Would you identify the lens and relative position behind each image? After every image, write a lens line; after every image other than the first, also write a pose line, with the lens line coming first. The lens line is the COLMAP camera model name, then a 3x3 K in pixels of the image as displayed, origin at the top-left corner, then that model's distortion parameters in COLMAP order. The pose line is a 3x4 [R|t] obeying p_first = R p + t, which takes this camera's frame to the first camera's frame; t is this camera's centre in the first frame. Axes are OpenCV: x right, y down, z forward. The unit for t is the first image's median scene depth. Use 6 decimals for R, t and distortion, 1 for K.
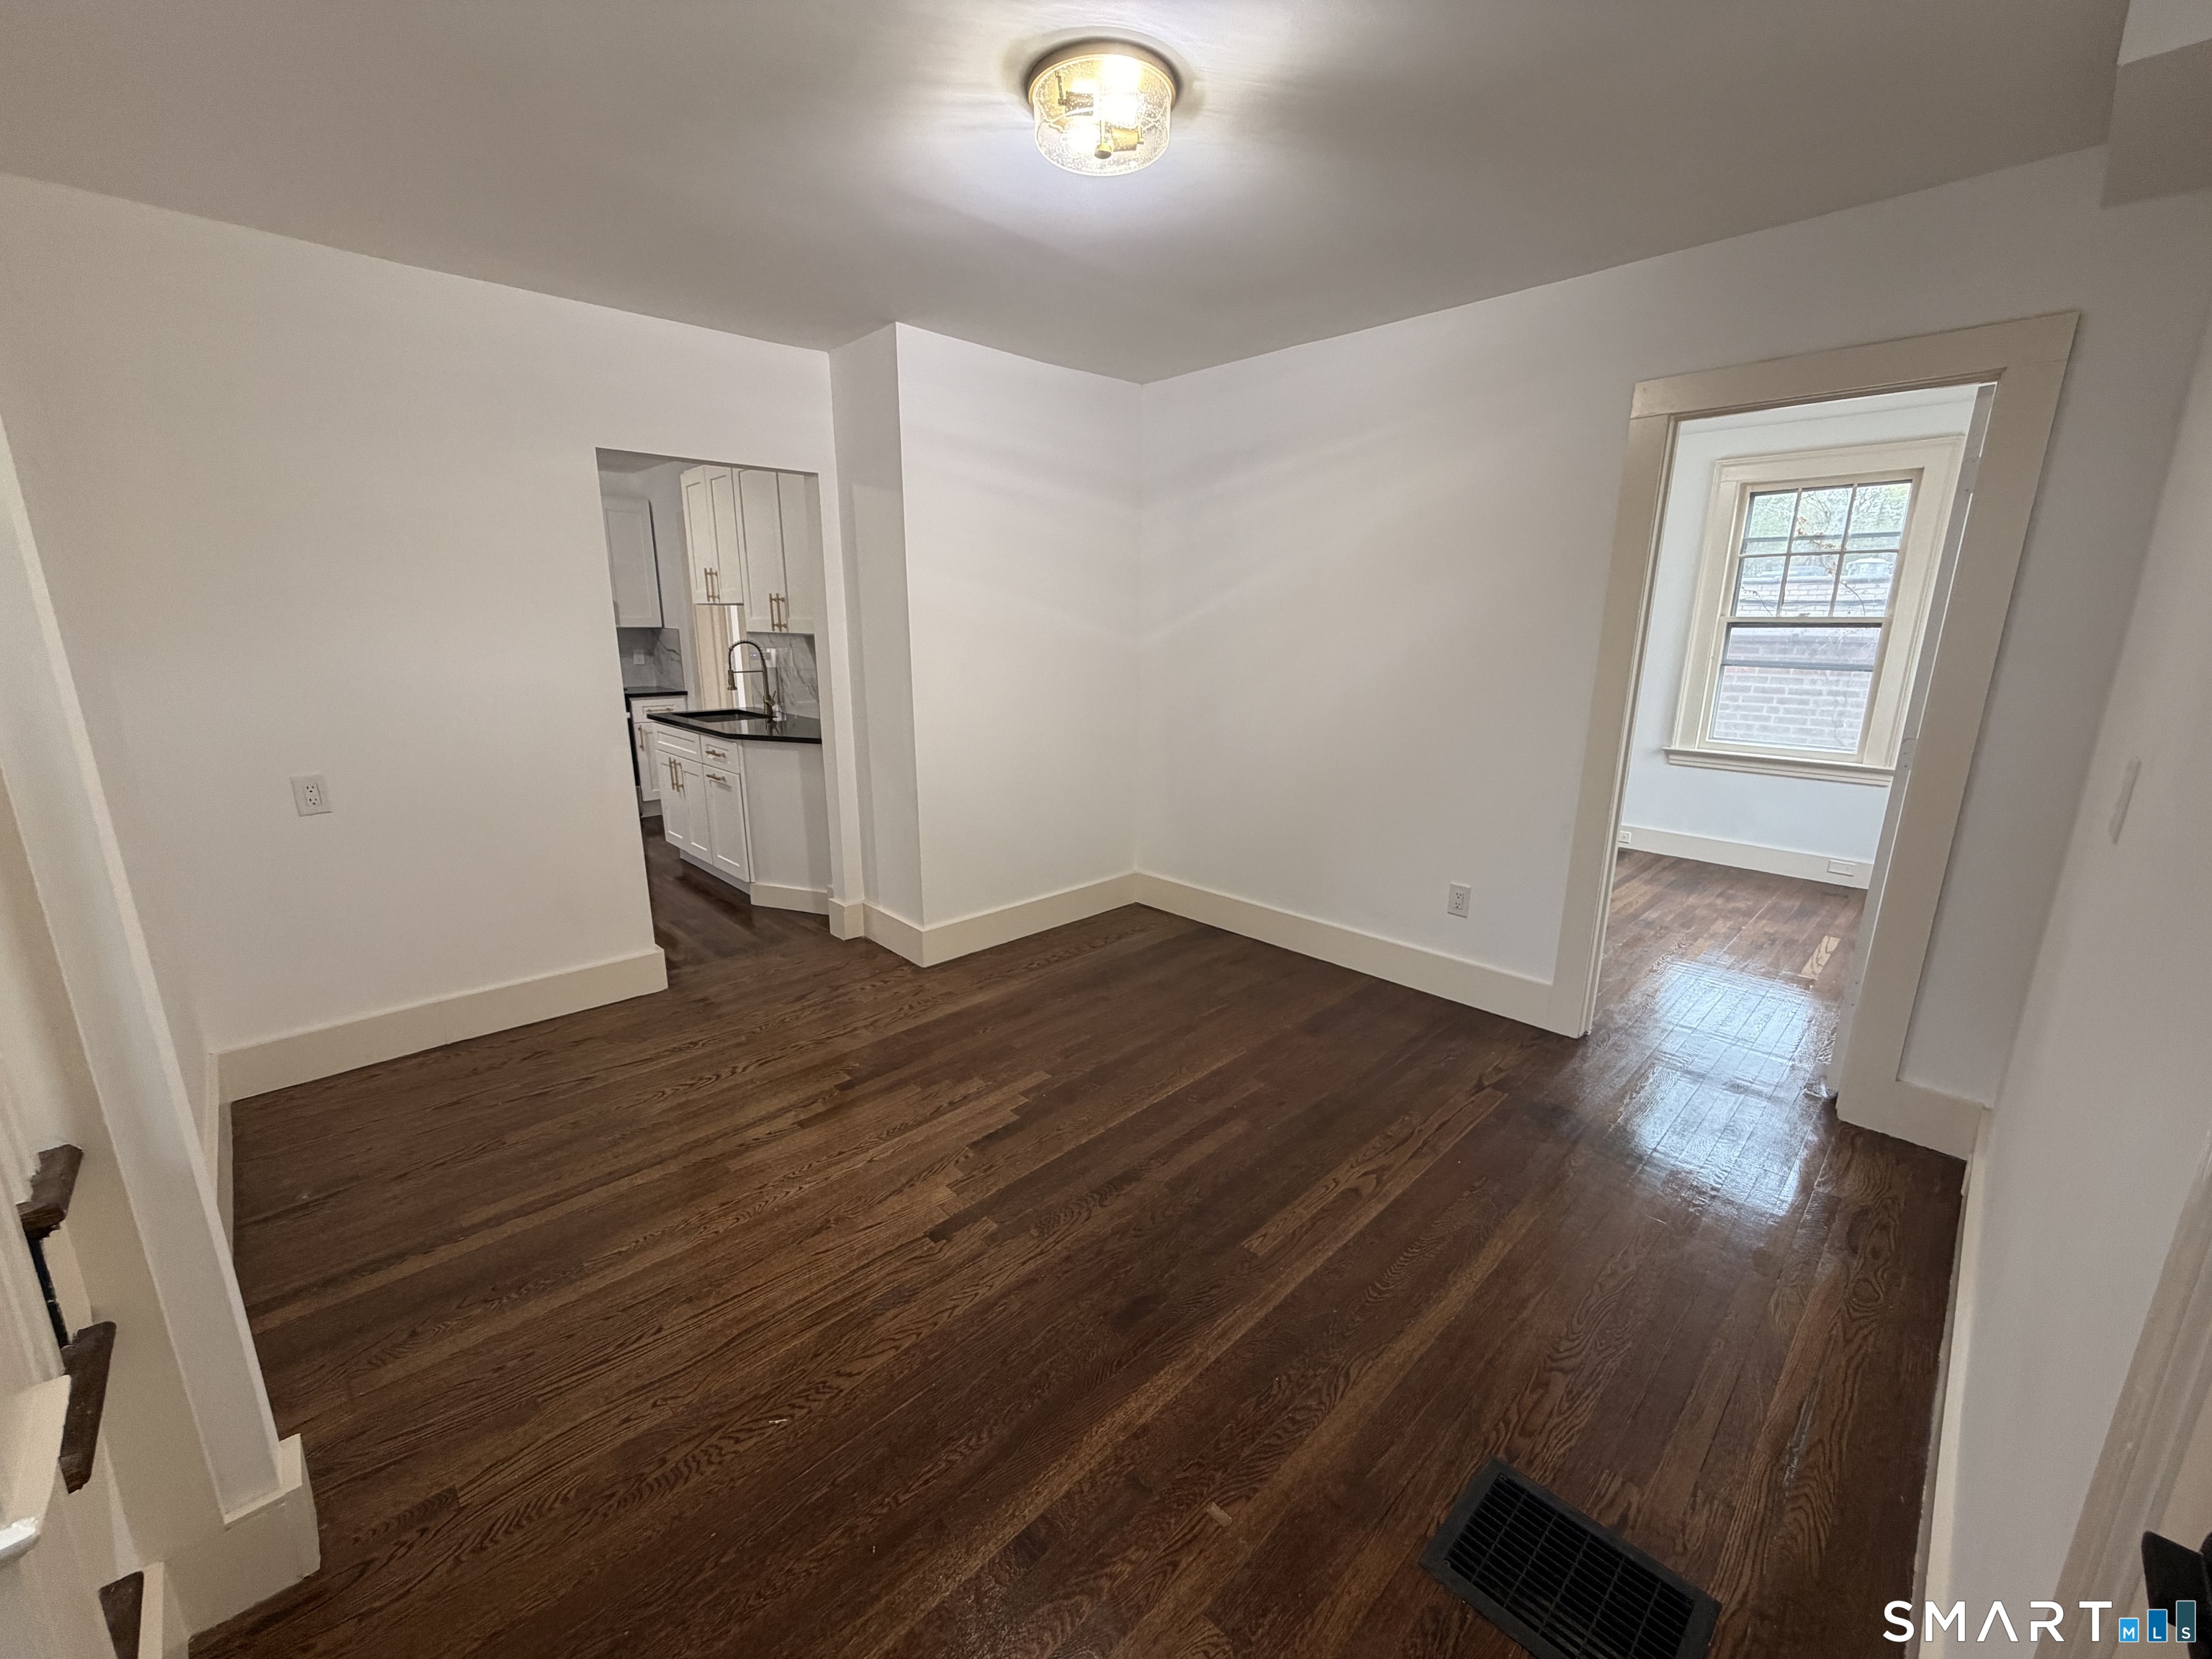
lens RADIAL K [[880.6, 0, 1101.1], [0, 880.6, 831.6], [0, 0, 1]] dist [0.007862, -0.000343]
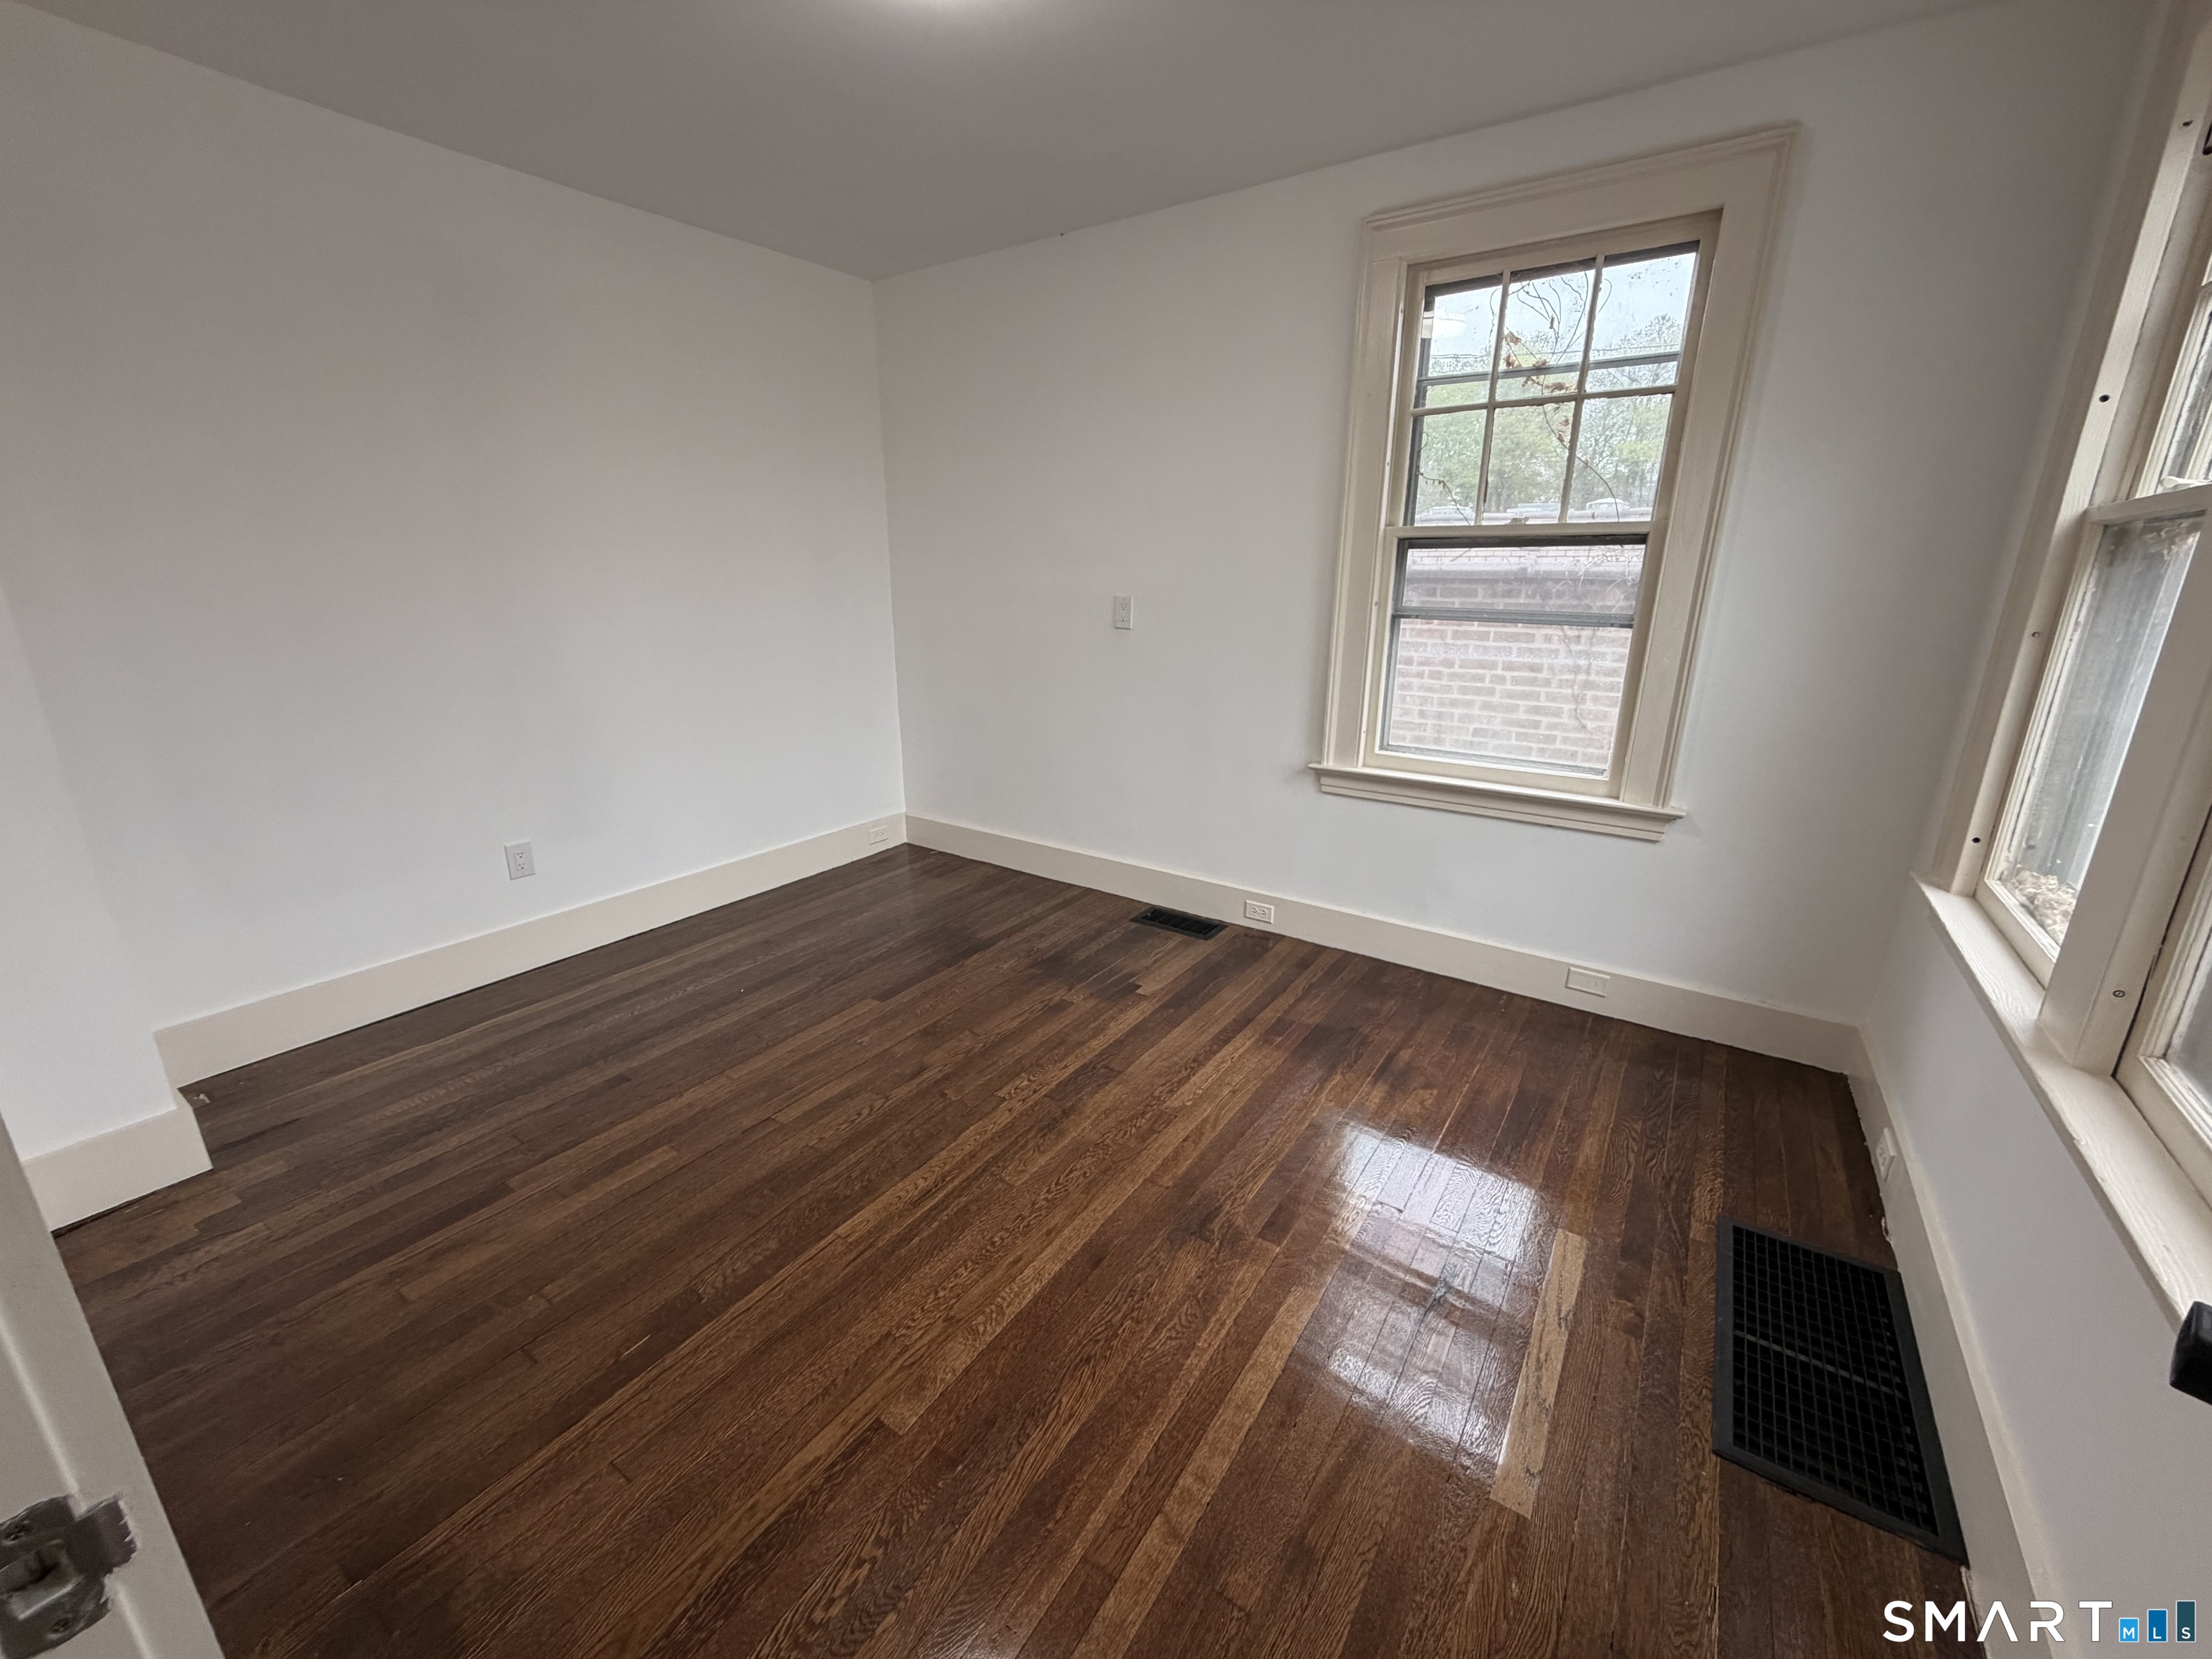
lens RADIAL K [[880.6, 0, 1099.4], [0, 880.6, 825.2], [0, 0, 1]] dist [0.007862, -0.000343]
pose [[0.980325, -0.054266, 0.189785, 0.394591], [0.045343, 0.997666, 0.051053, -0.091528], [-0.192113, -0.041443, 0.980497, 0.471024]]
